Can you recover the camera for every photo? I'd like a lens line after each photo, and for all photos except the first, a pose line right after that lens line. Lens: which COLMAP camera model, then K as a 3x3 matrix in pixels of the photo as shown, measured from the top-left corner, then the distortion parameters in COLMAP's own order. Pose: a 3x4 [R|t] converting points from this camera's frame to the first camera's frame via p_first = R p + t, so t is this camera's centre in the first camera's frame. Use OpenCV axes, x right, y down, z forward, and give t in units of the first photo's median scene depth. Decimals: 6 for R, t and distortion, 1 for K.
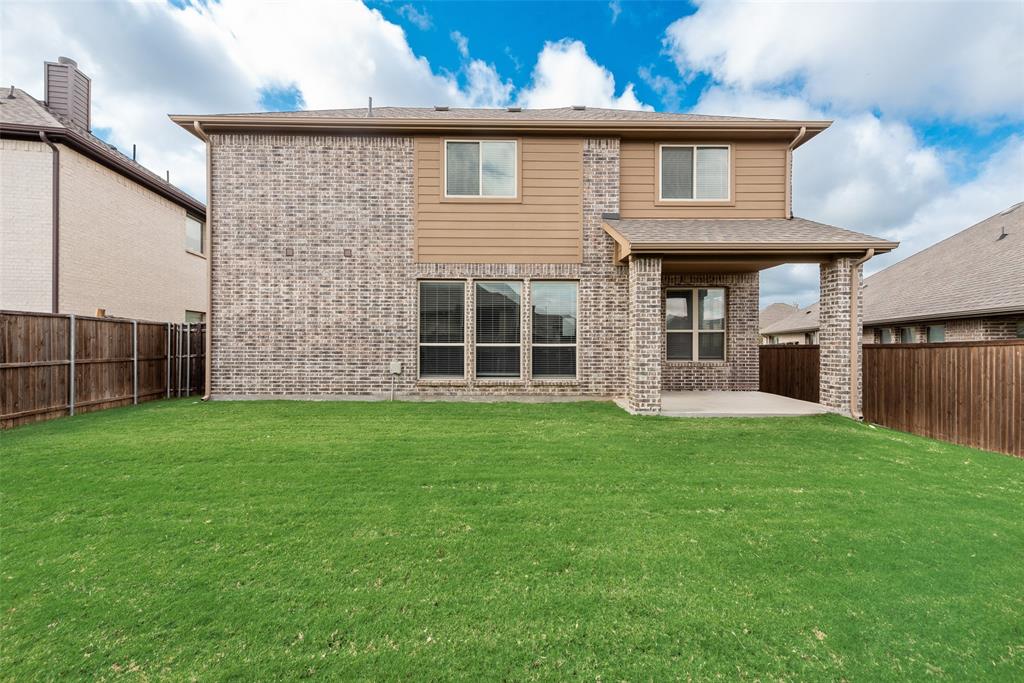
lens RADIAL K [[399.6, 0, 507.6], [0, 399.6, 343.7], [0, 0, 1]] dist [0.014044, -0.003798]
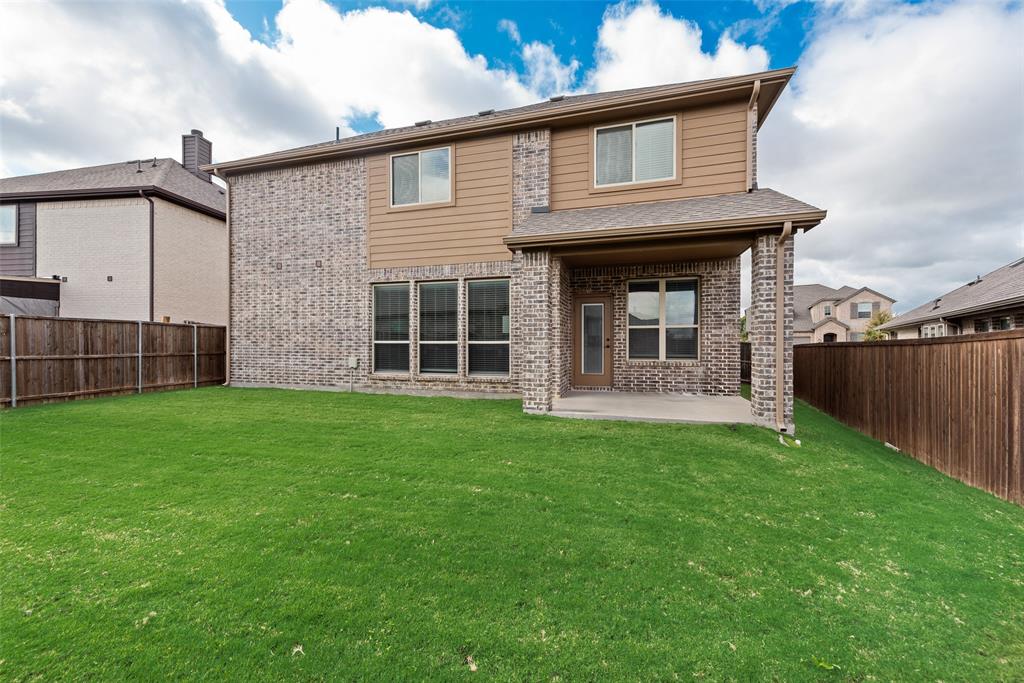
lens RADIAL K [[399.6, 0, 507.6], [0, 399.6, 343.7], [0, 0, 1]] dist [0.014044, -0.003798]
pose [[0.955060, -0.001185, -0.296411, 0.472418], [0.001369, 0.999999, 0.000413, 0.006562], [0.296410, -0.000800, 0.955060, 0.046930]]
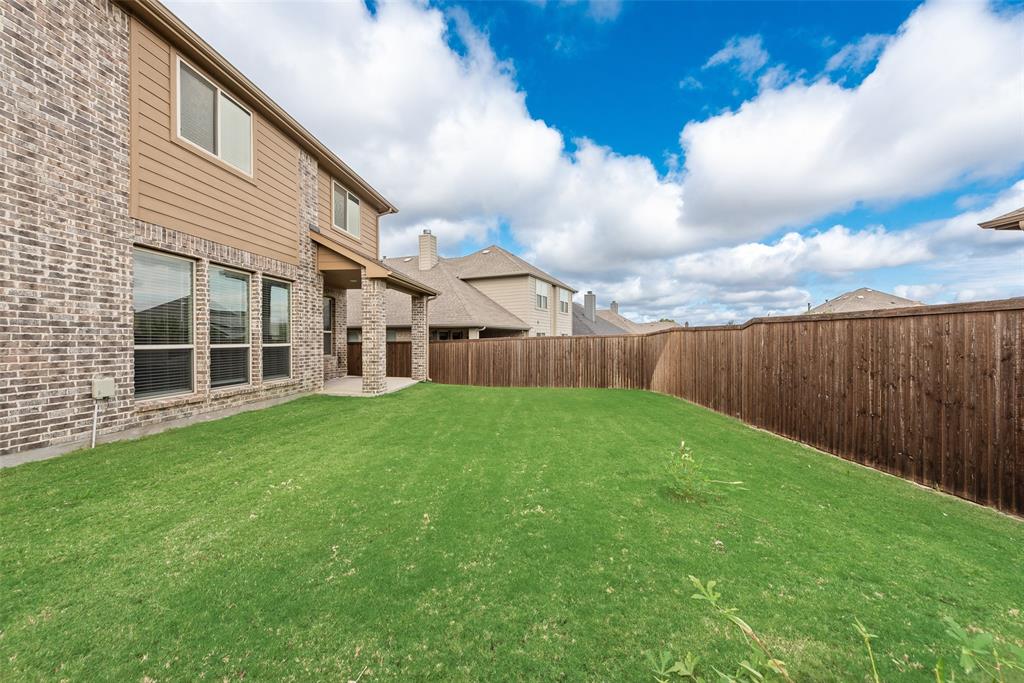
lens RADIAL K [[399.6, 0, 507.6], [0, 399.6, 343.7], [0, 0, 1]] dist [0.014044, -0.003798]
pose [[0.109764, -0.012936, 0.993874, -0.798455], [0.000374, 0.999916, 0.012973, -0.012480], [-0.993958, -0.001052, 0.109759, 0.345424]]
